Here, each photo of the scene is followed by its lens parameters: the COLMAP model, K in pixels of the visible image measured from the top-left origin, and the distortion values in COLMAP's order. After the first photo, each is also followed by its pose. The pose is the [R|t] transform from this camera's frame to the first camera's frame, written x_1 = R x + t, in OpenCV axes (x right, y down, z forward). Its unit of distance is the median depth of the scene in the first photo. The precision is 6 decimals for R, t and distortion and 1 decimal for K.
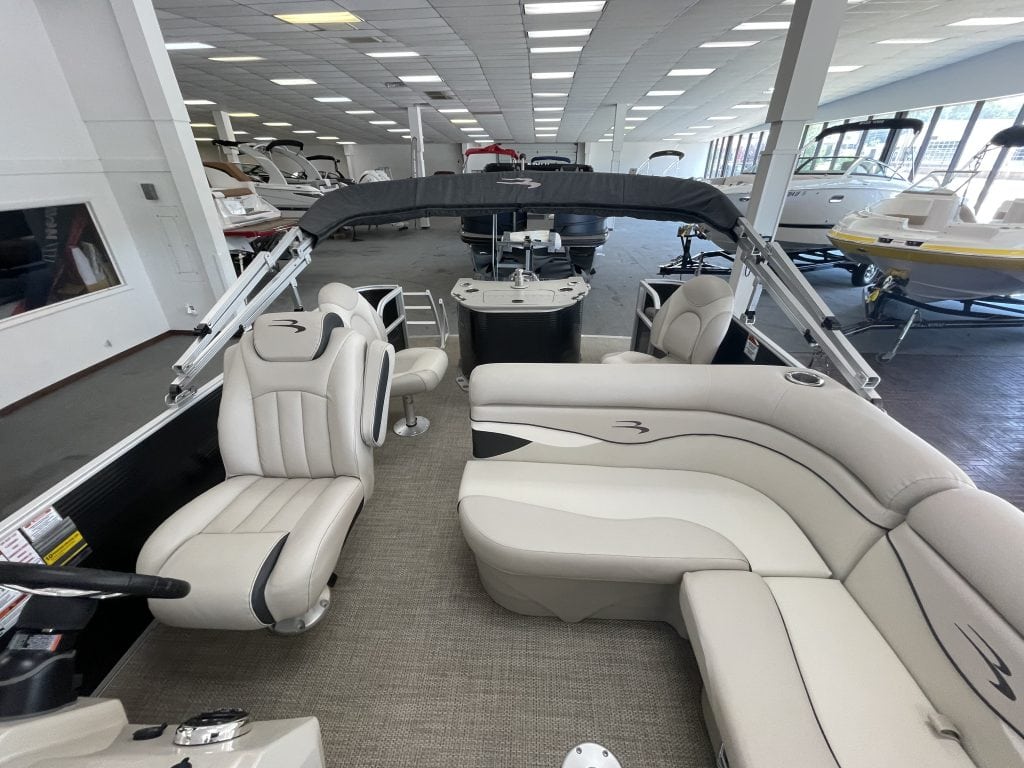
lens RADIAL K [[413.6, 0, 504.7], [0, 413.6, 383.3], [0, 0, 1]] dist [0.001467, 0.000000]
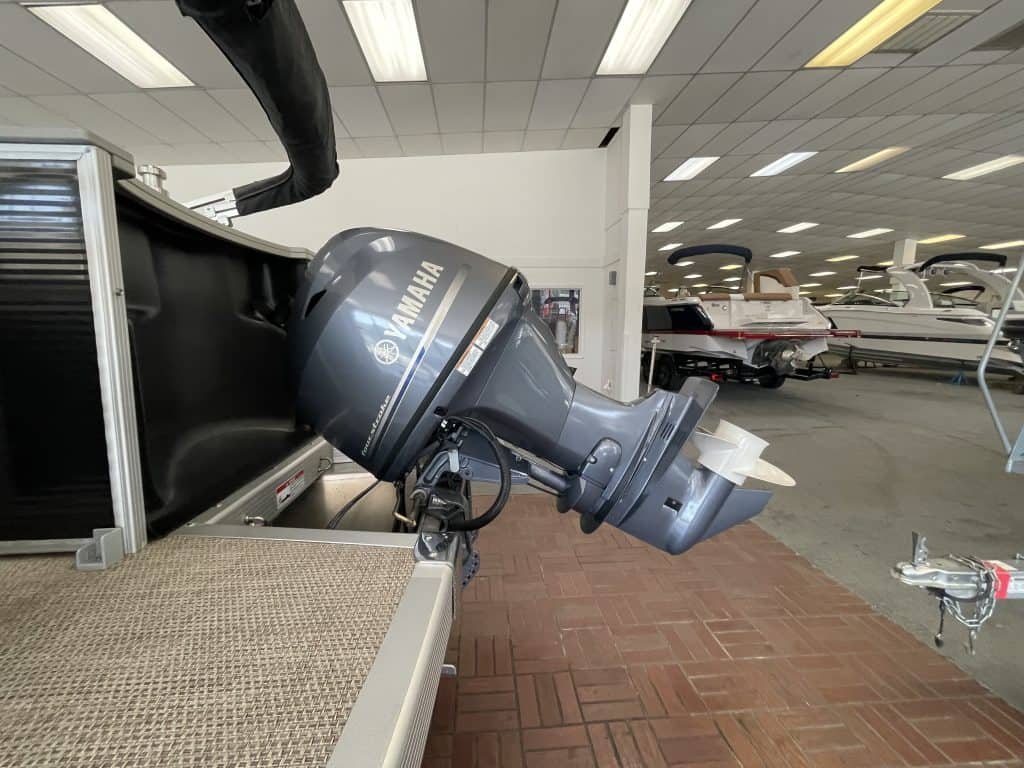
lens RADIAL K [[409.1, 0, 510.9], [0, 409.1, 381.8], [0, 0, 1]] dist [-0.000297, 0.000408]
pose [[0.135686, 0.139825, -0.980836, 0.122960], [-0.467370, 0.881950, 0.061073, -0.080439], [0.873587, 0.450126, 0.185018, 0.353437]]
